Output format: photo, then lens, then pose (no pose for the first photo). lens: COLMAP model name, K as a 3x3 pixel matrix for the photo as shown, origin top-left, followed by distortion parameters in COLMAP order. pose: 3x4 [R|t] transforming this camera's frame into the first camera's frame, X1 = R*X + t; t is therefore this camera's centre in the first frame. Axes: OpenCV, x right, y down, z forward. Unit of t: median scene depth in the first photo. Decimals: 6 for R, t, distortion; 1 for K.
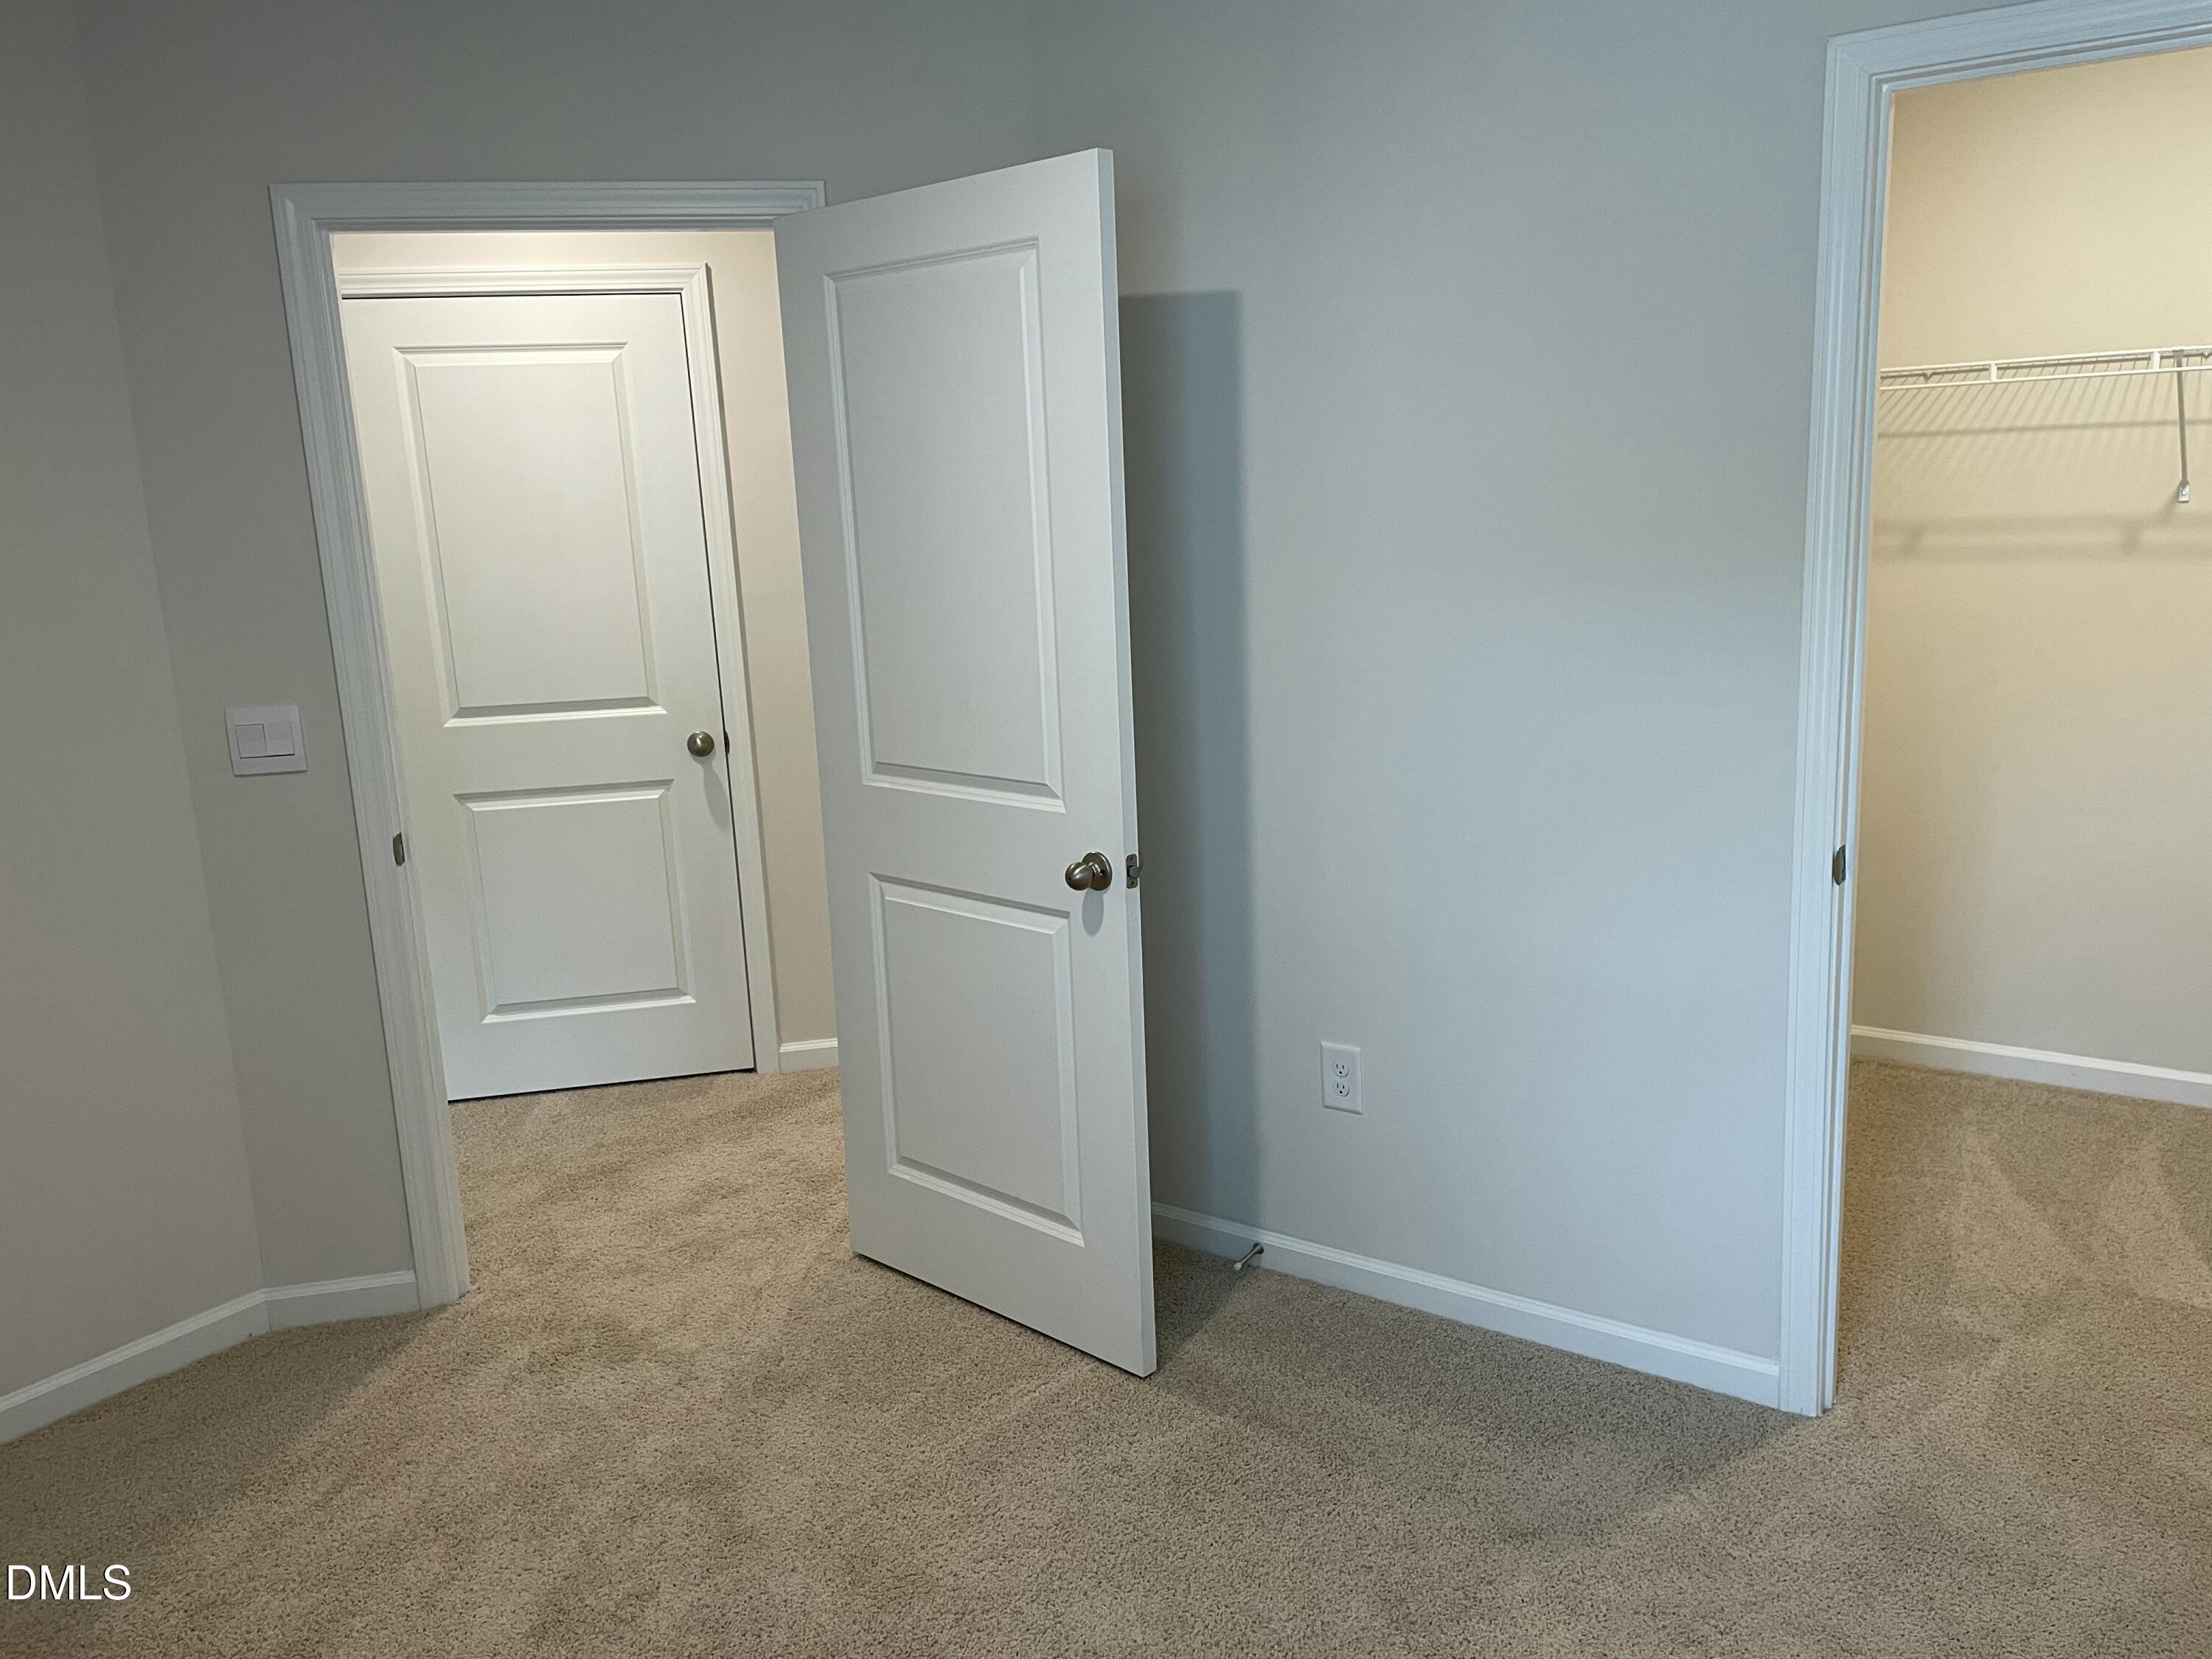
lens RADIAL K [[1687.0, 0, 1106.0], [0, 1687.0, 829.5], [0, 0, 1]] dist [0.095291, -0.125849]
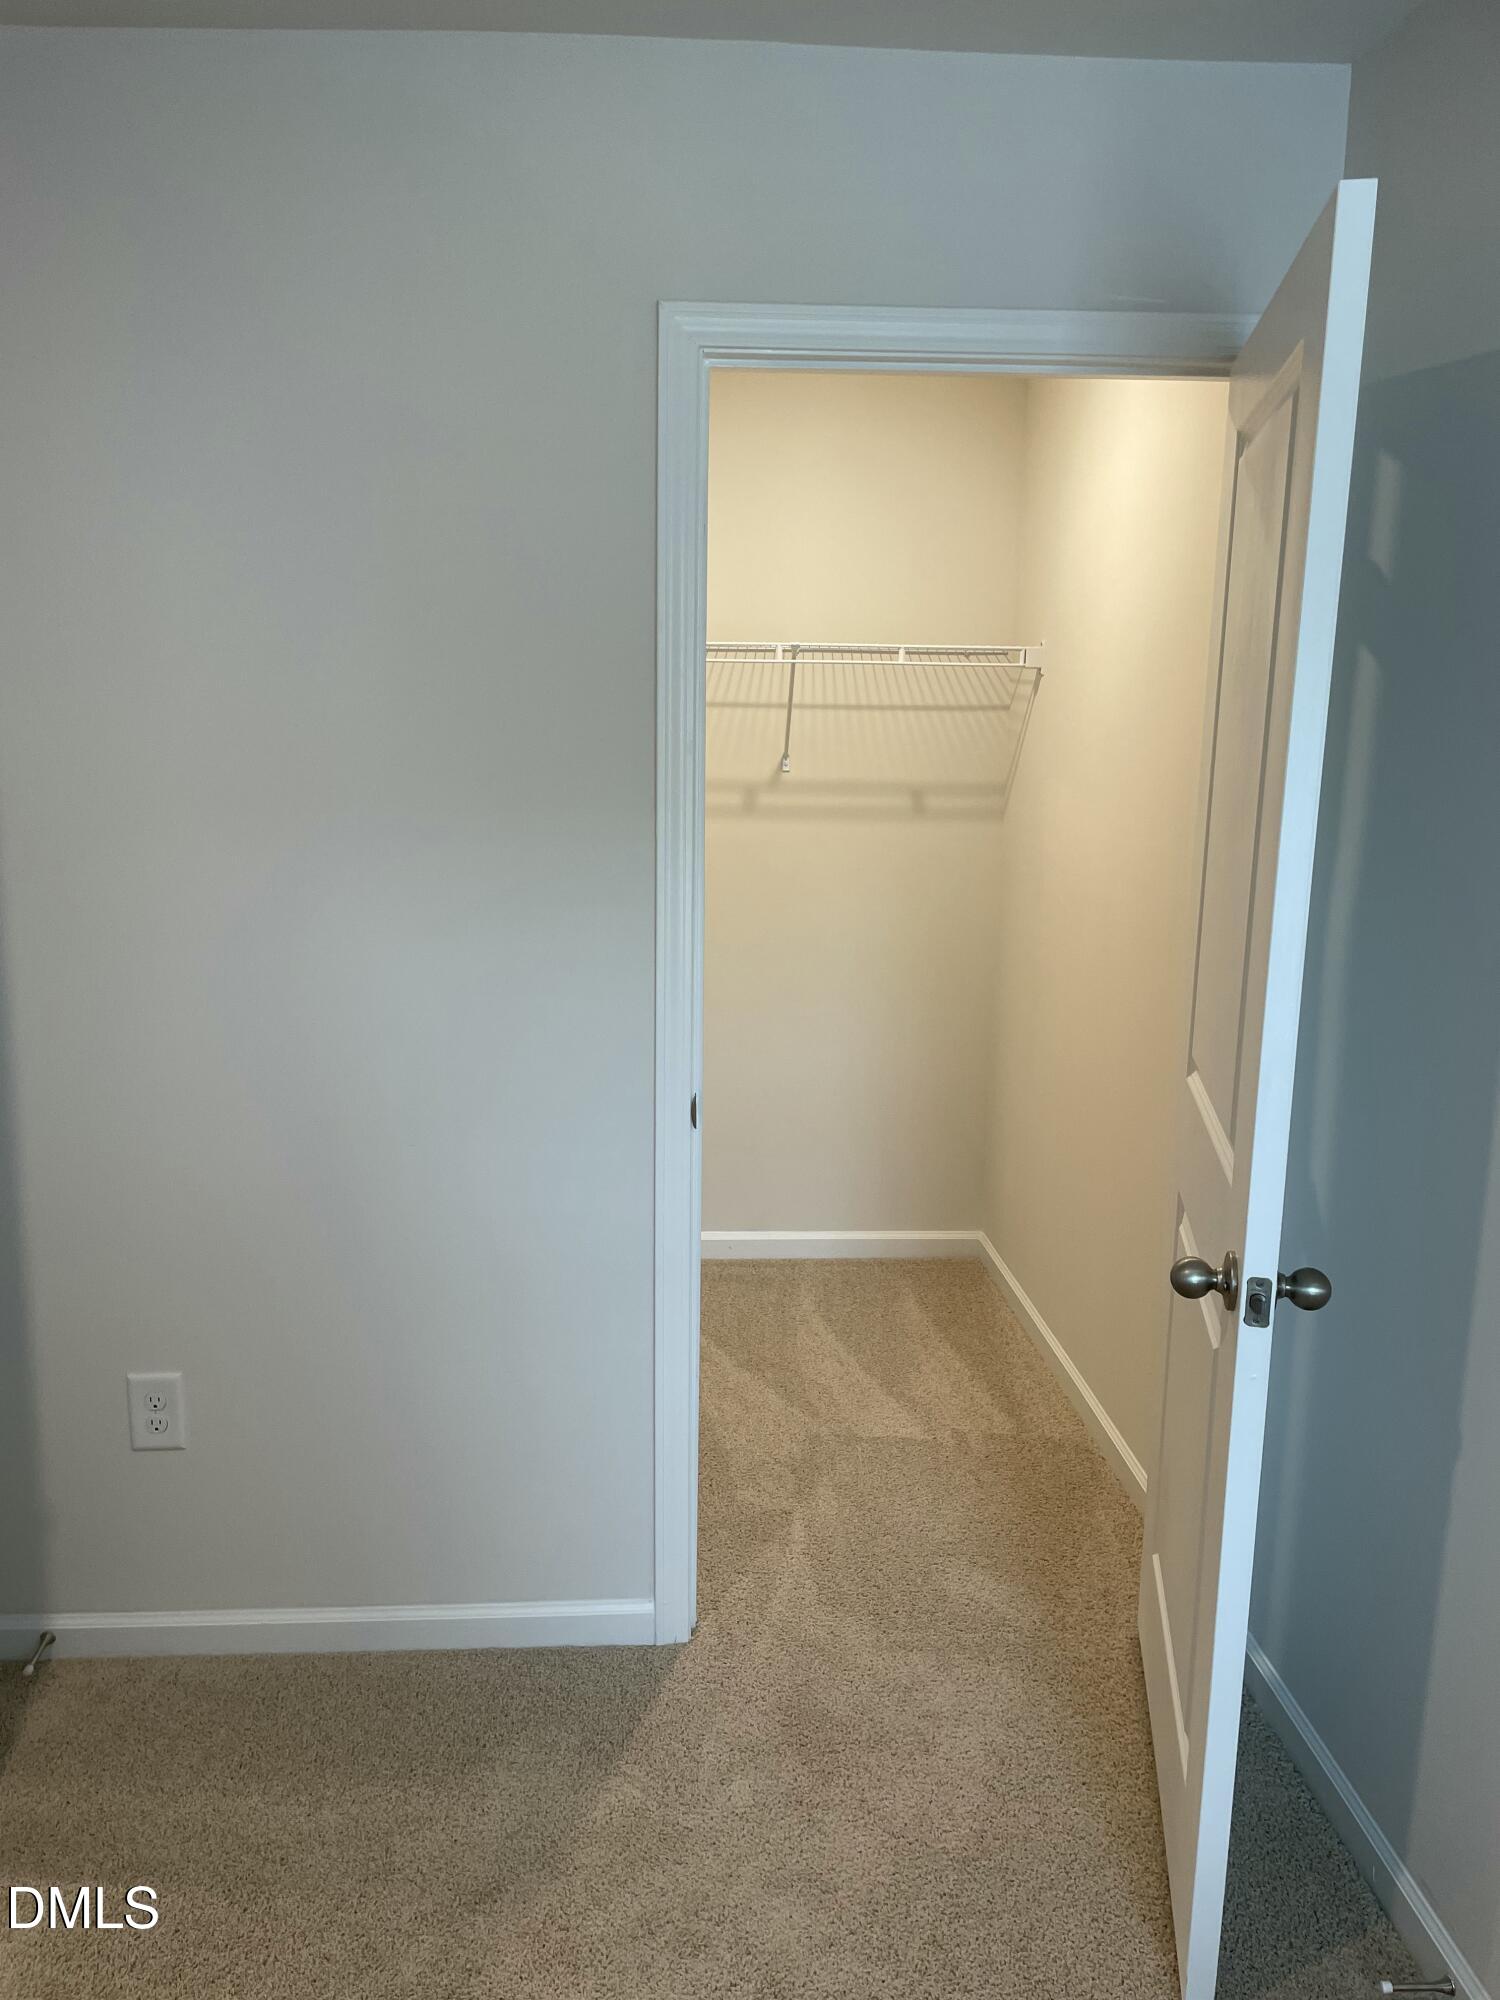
lens RADIAL K [[1525.3, 0, 748.4], [0, 1525.3, 1015.0], [0, 0, 1]] dist [0.095291, -0.125849]
pose [[0.775720, -0.066798, 0.627532, -0.103961], [0.075176, 0.997083, 0.013207, -0.039584], [-0.626583, 0.036930, 0.778479, 0.204306]]
